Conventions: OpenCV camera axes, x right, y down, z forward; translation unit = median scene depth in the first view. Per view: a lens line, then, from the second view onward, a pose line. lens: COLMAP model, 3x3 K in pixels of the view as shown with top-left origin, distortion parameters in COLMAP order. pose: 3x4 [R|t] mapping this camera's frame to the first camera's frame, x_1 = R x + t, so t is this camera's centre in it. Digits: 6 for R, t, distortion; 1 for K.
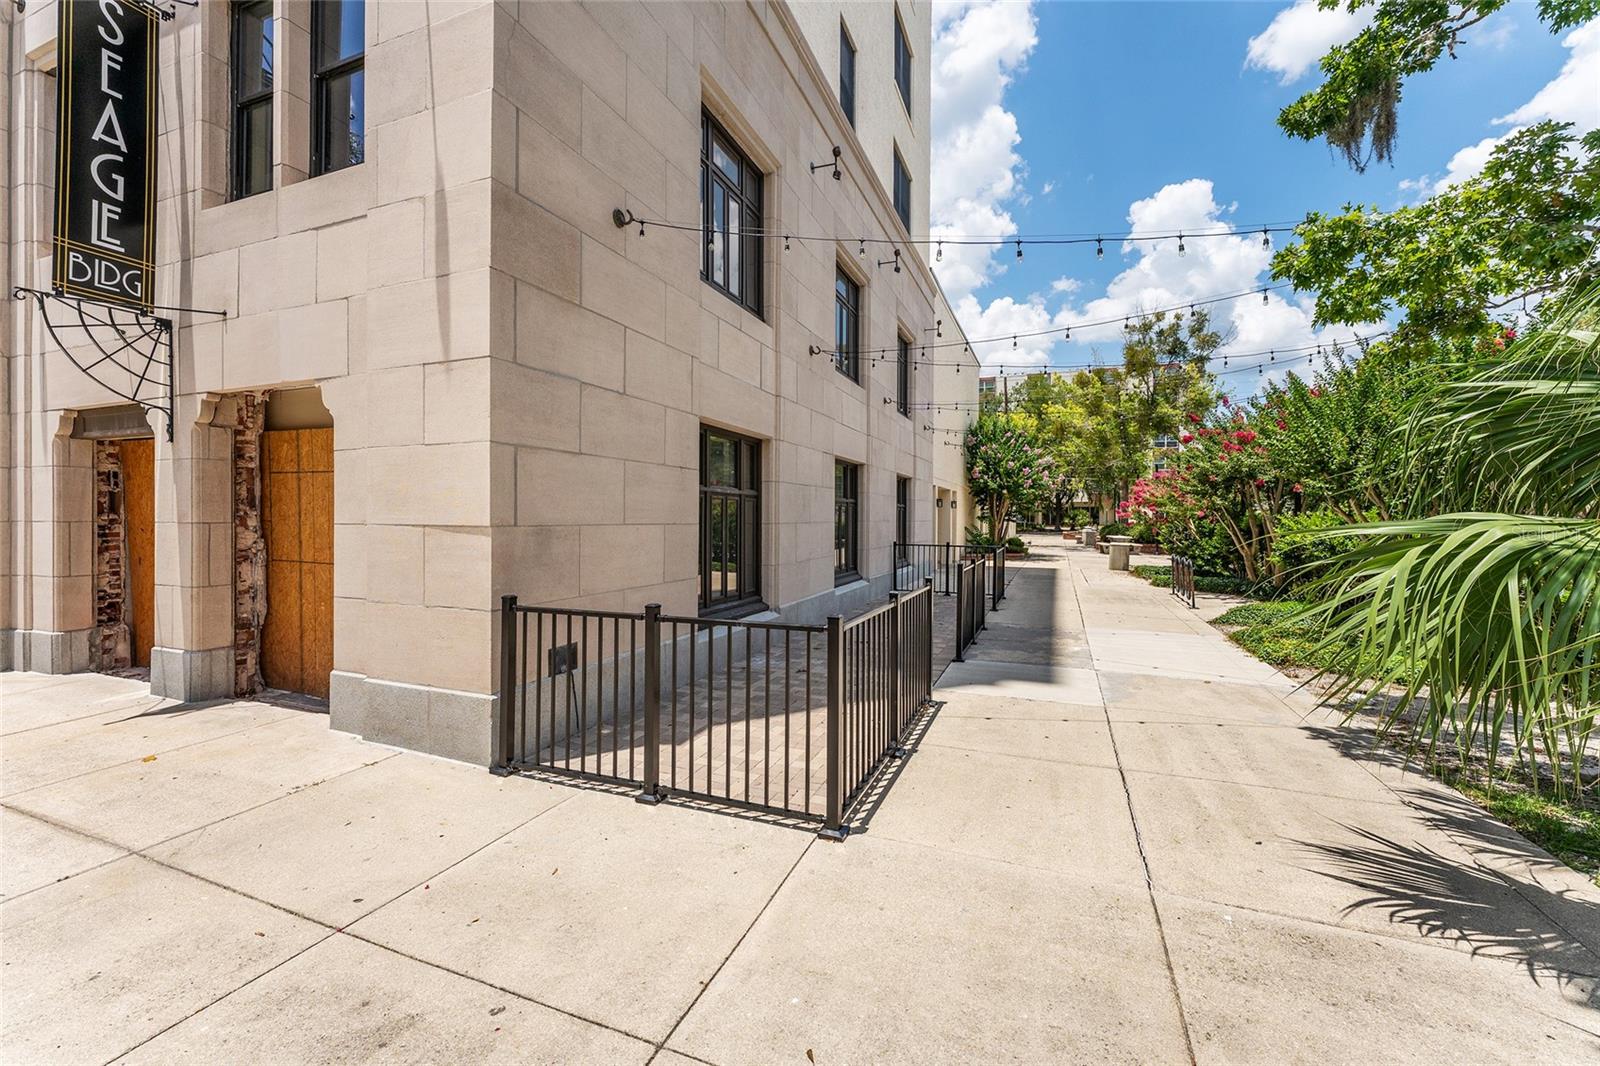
lens RADIAL K [[645.1, 0, 816.0], [0, 645.1, 518.5], [0, 0, 1]] dist [0.001662, -0.000869]
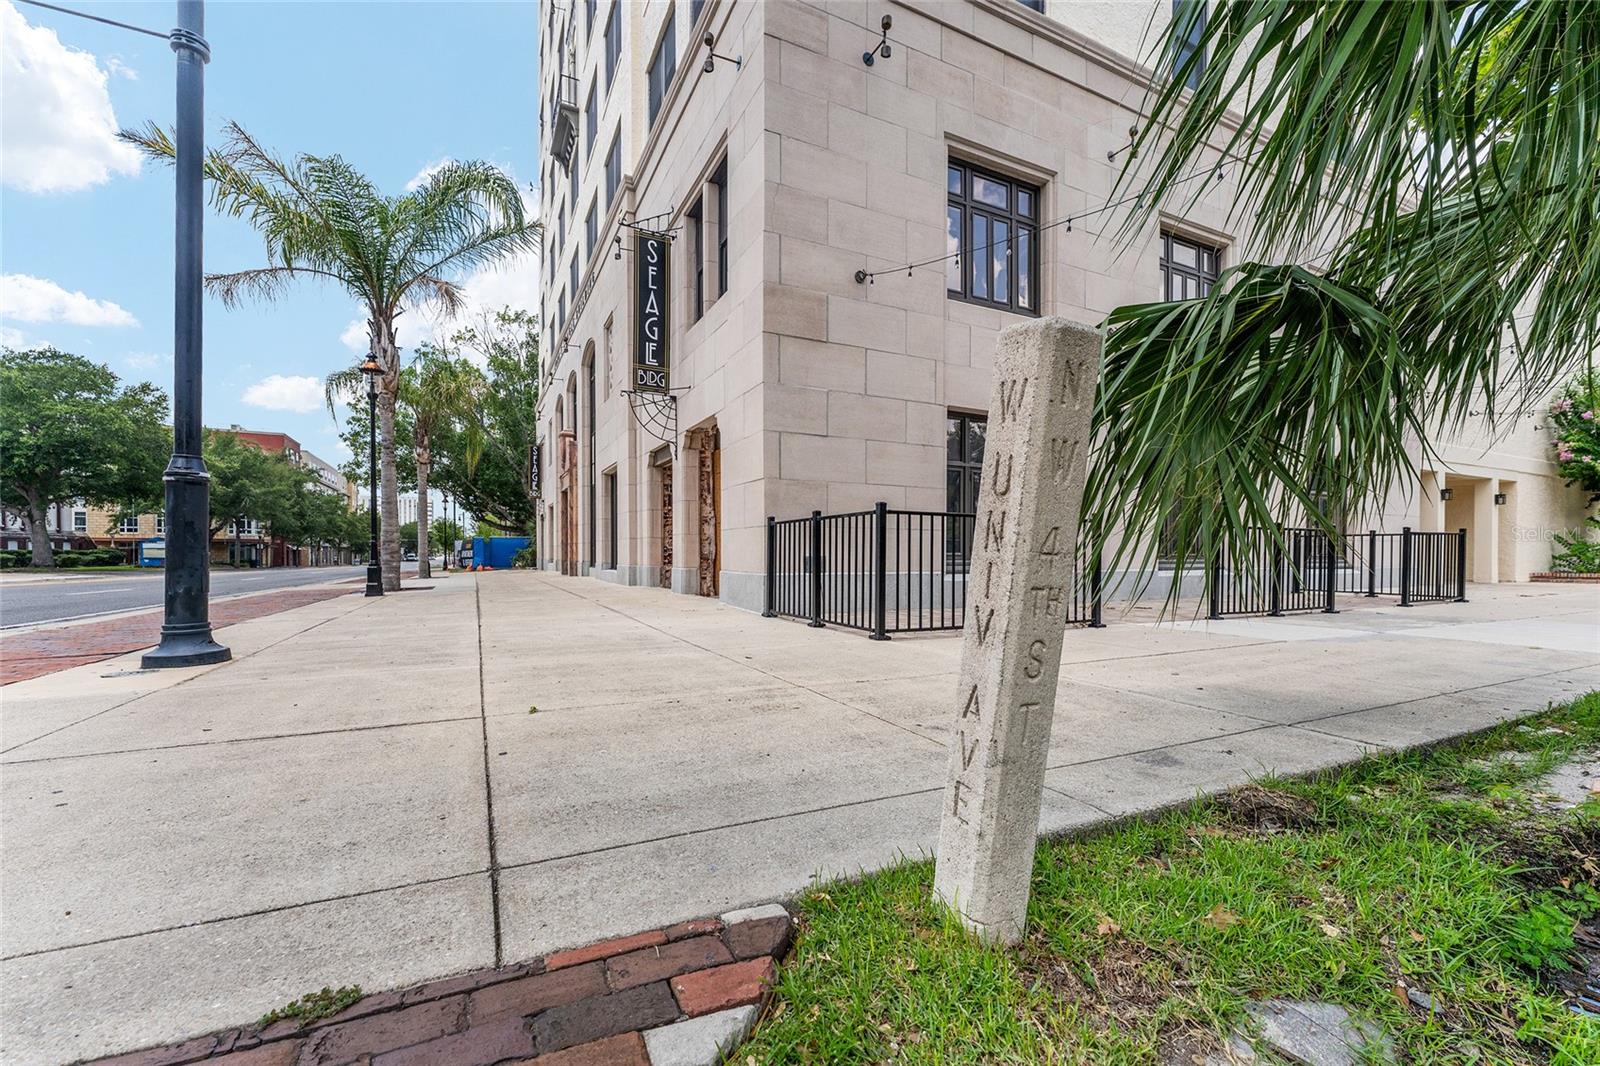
lens RADIAL K [[645.1, 0, 795.5], [0, 645.1, 555.2], [0, 0, 1]] dist [0.001662, -0.000869]
pose [[0.743226, -0.000126, -0.669040, 0.573193], [0.002500, 0.999994, 0.002590, 0.169123], [0.669036, -0.003598, 0.743222, -0.198540]]
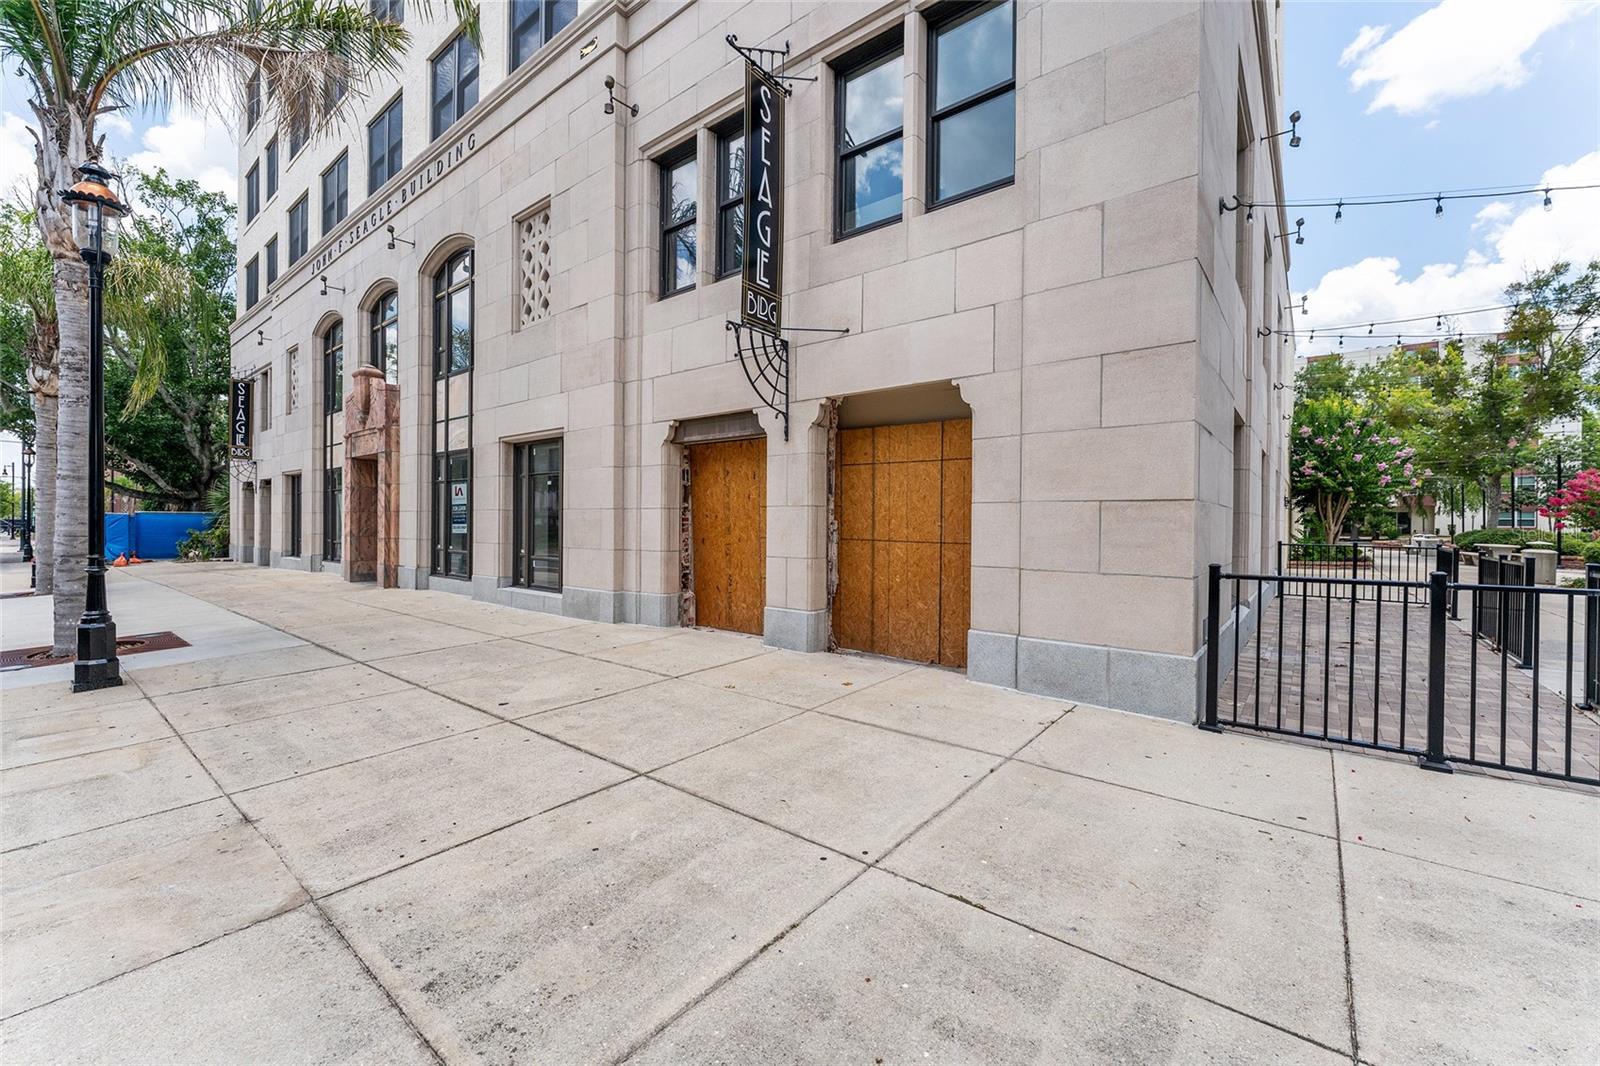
lens RADIAL K [[645.1, 0, 823.0], [0, 645.1, 524.2], [0, 0, 1]] dist [0.001662, -0.000869]
pose [[0.955069, 0.004194, -0.296355, -0.594384], [-0.004985, 0.999986, -0.001913, 0.045161], [0.296342, 0.003304, 0.955076, -0.158438]]
